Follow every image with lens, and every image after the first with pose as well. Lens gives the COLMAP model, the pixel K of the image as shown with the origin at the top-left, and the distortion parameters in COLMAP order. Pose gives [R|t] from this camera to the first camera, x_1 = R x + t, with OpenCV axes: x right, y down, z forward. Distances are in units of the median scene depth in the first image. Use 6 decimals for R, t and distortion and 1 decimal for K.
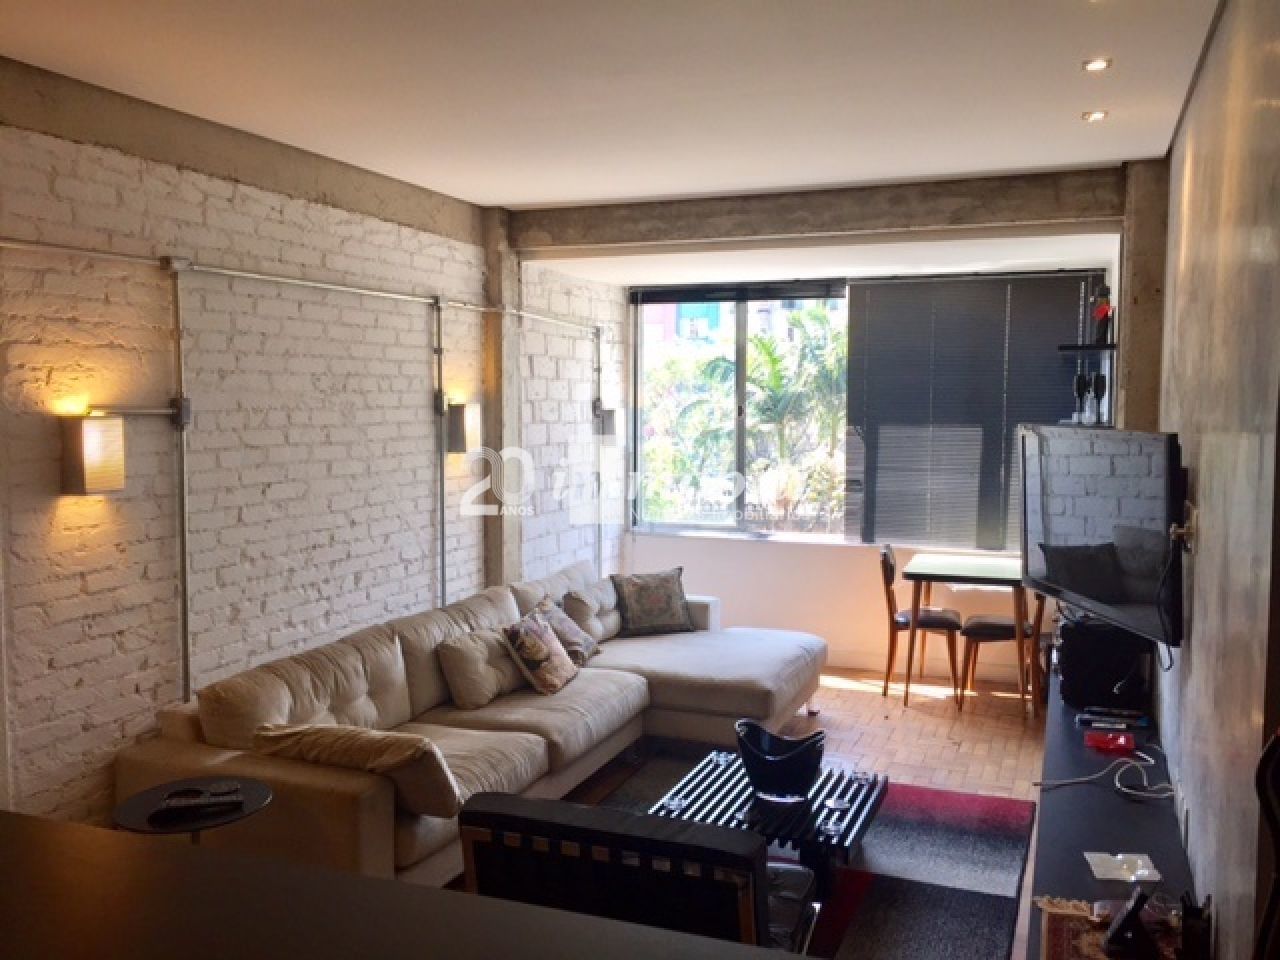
lens RADIAL K [[1088.3, 0, 639.7], [0, 1088.3, 478.1], [0, 0, 1]] dist [0.081844, -0.092933]
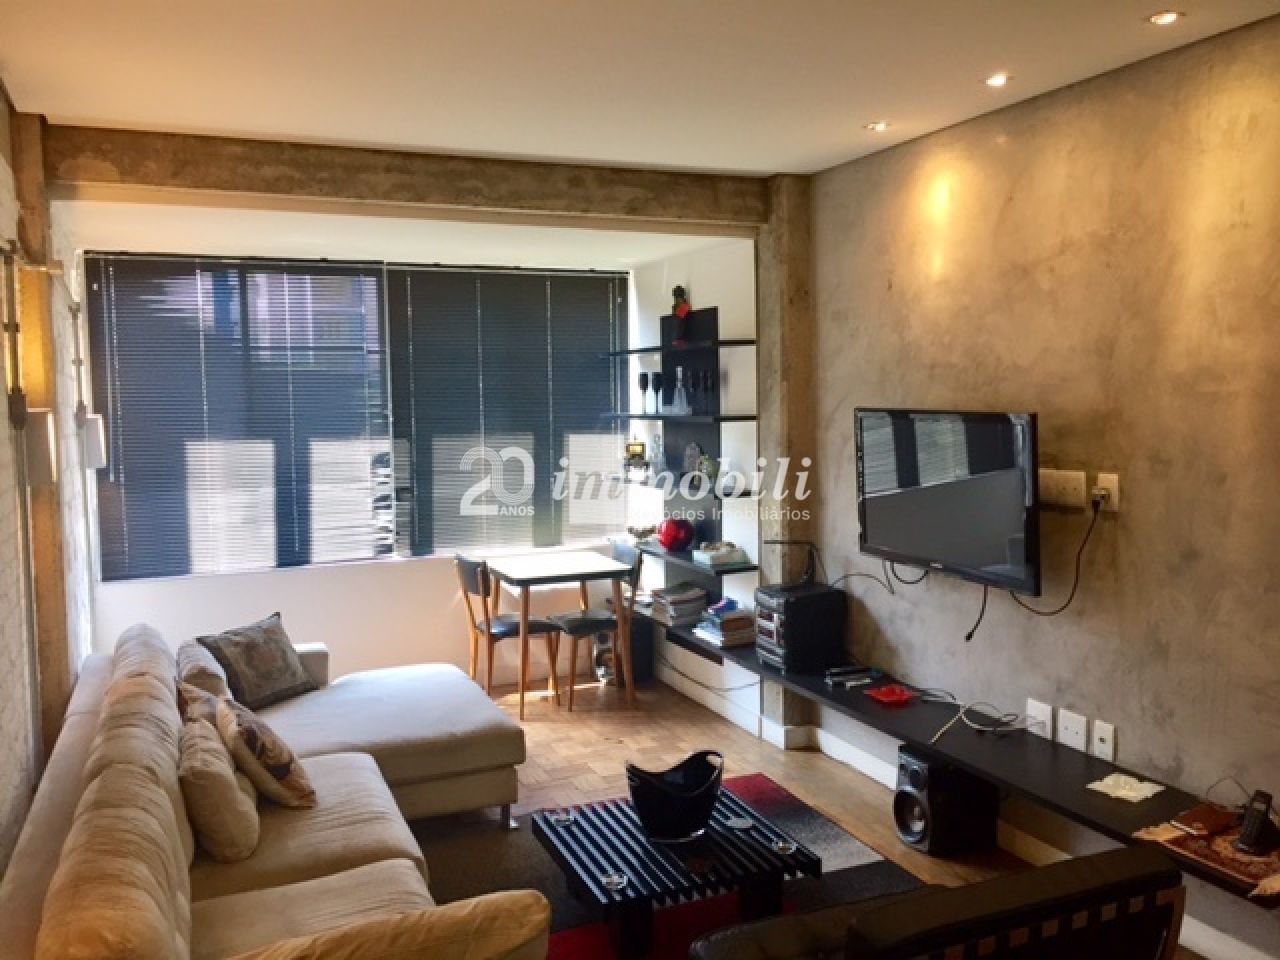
lens RADIAL K [[1088.3, 0, 644.6], [0, 1088.3, 481.8], [0, 0, 1]] dist [0.081844, -0.092933]
pose [[0.704715, -0.070860, 0.705943, -0.413651], [0.072414, 0.996988, 0.027787, -0.019386], [-0.705785, 0.031538, 0.707723, 0.310747]]
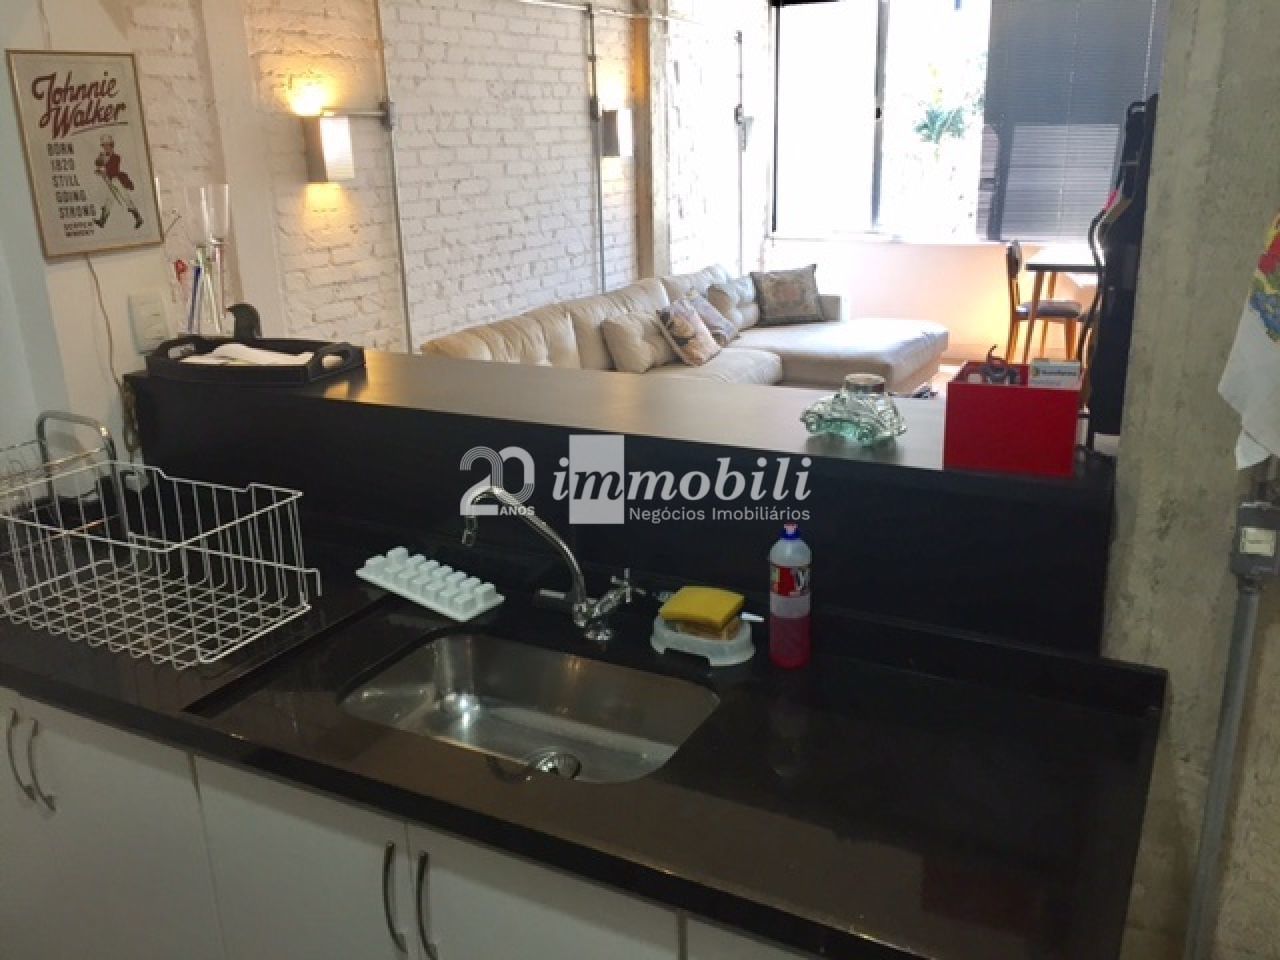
lens RADIAL K [[1088.3, 0, 644.7], [0, 1088.3, 478.1], [0, 0, 1]] dist [0.081844, -0.092933]
pose [[0.991755, 0.010067, -0.127749, 0.013239], [0.020102, 0.972346, 0.232680, 0.039697], [0.126559, -0.233330, 0.964127, -0.161743]]
